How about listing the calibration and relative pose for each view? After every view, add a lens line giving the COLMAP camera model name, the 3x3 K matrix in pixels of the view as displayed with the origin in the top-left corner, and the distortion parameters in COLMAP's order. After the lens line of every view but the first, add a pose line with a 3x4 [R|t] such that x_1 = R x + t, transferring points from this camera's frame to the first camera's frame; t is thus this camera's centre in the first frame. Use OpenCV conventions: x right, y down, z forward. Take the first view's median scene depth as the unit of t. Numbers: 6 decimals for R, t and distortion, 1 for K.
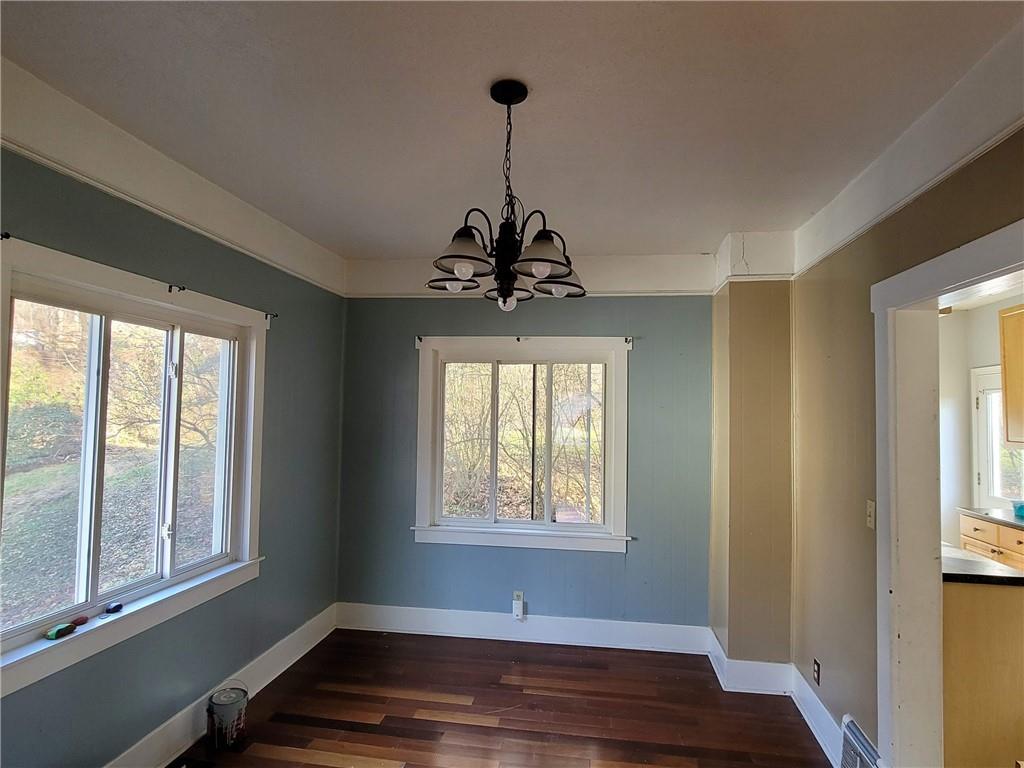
lens RADIAL K [[567.5, 0, 514.8], [0, 567.5, 387.5], [0, 0, 1]] dist [0.000666, -0.000275]
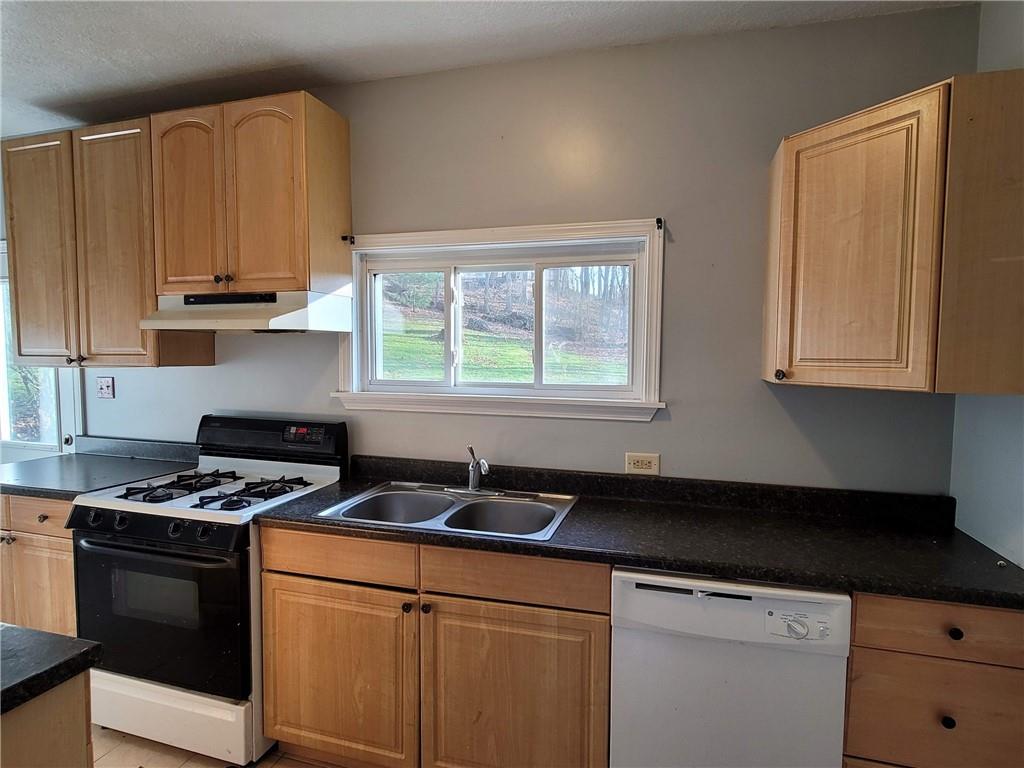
lens RADIAL K [[567.5, 0, 514.8], [0, 567.5, 387.5], [0, 0, 1]] dist [0.000666, -0.000275]
pose [[0.140725, -0.075320, 0.987179, 0.272700], [-0.049545, 0.995317, 0.083003, 0.043594], [-0.988808, -0.060590, 0.136334, 0.313798]]
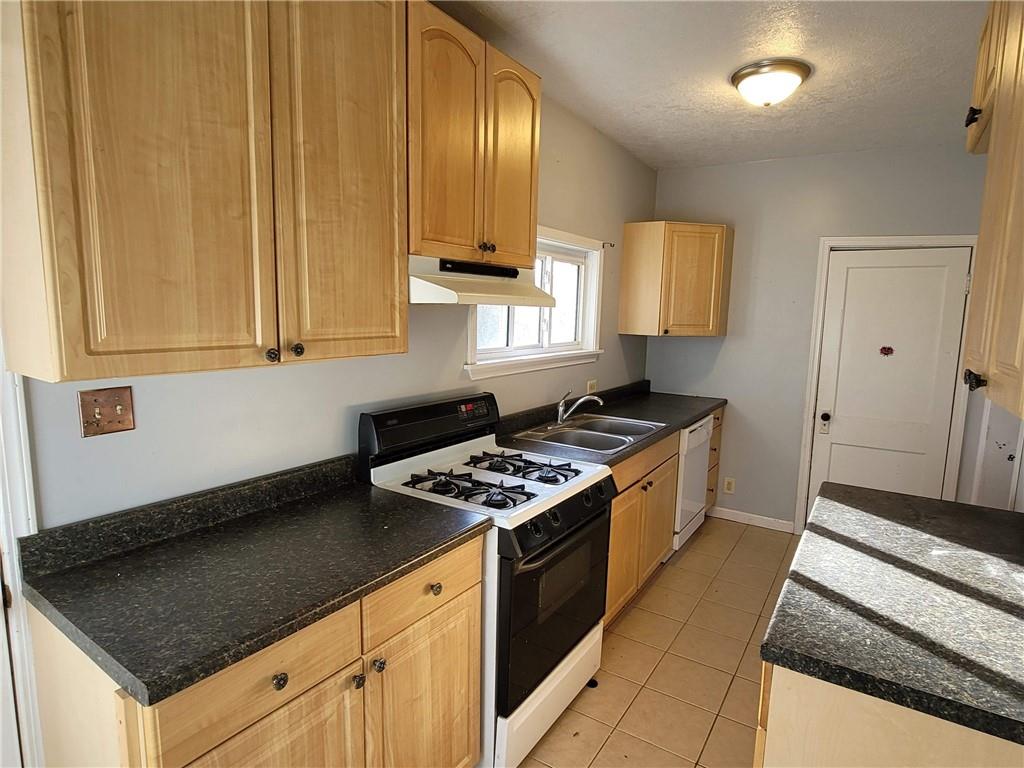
lens RADIAL K [[567.5, 0, 514.8], [0, 567.5, 387.5], [0, 0, 1]] dist [0.000666, -0.000275]
pose [[-0.910085, -0.096330, 0.403069, 0.503907], [-0.057705, 0.992591, 0.106930, 0.061312], [-0.410383, 0.074056, -0.908901, 0.981701]]
